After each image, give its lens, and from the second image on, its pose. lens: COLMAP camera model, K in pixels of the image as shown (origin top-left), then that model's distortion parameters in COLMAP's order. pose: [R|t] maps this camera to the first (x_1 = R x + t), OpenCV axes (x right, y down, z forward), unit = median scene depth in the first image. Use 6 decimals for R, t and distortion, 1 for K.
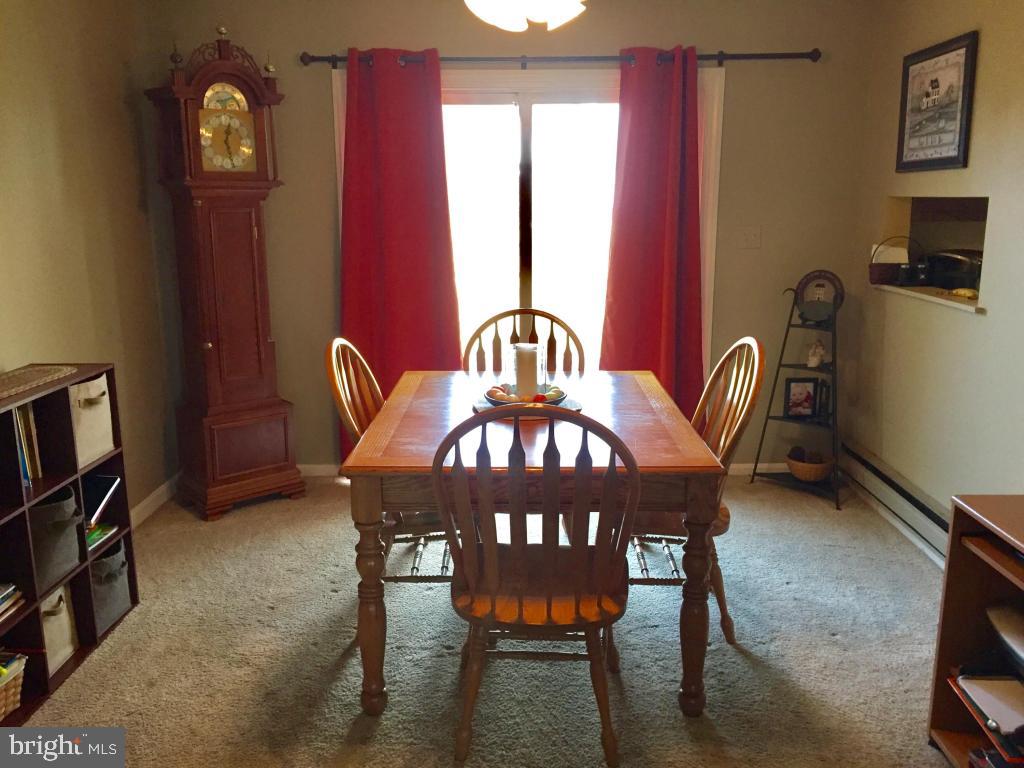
lens RADIAL K [[859.2, 0, 515.9], [0, 859.2, 378.7], [0, 0, 1]] dist [0.058708, -0.080929]
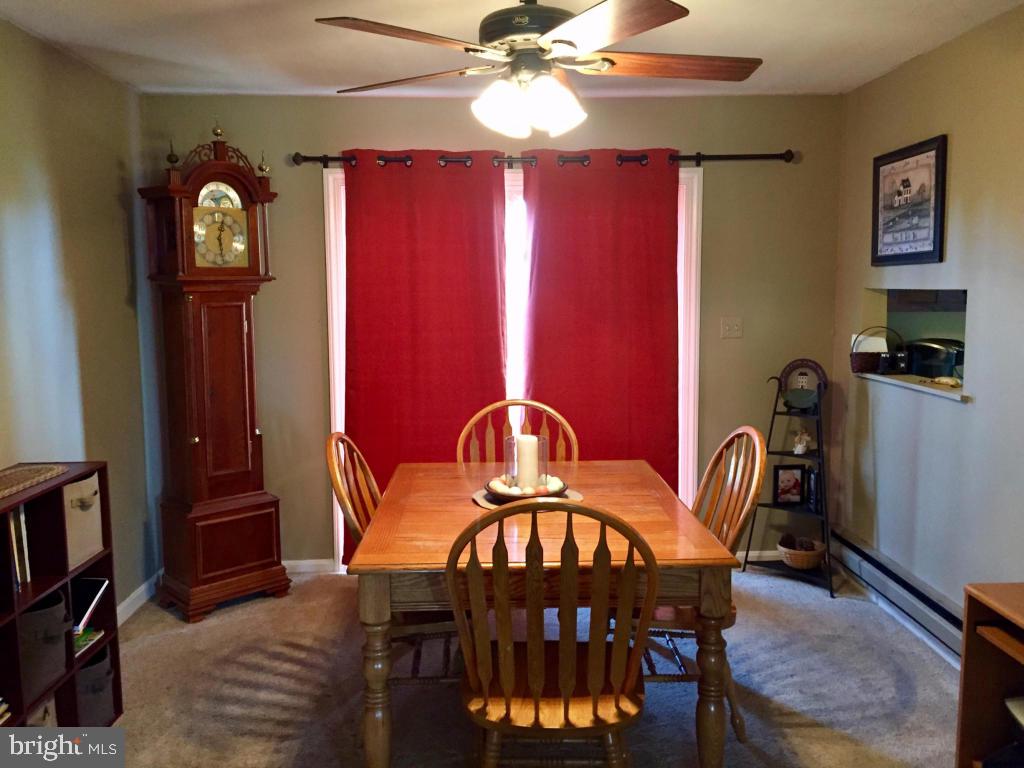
lens RADIAL K [[859.2, 0, 514.0], [0, 859.2, 379.1], [0, 0, 1]] dist [0.058708, -0.080929]
pose [[0.999119, -0.009203, 0.040936, -0.036429], [0.013225, 0.994992, -0.099072, -0.005792], [-0.039819, 0.099526, 0.994238, -0.001889]]
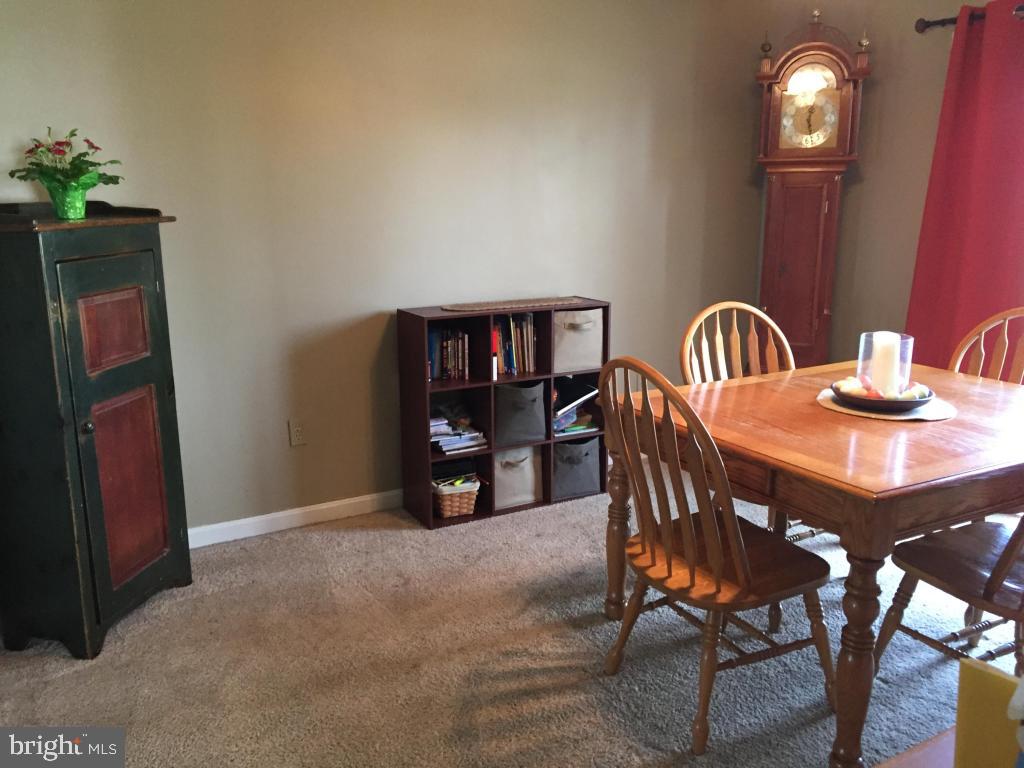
lens RADIAL K [[859.2, 0, 510.3], [0, 859.2, 381.6], [0, 0, 1]] dist [0.058708, -0.080929]
pose [[0.492821, 0.191306, -0.848840, 0.489326], [-0.180635, 0.976773, 0.115265, -0.019756], [0.851175, 0.096525, 0.515931, 0.192779]]
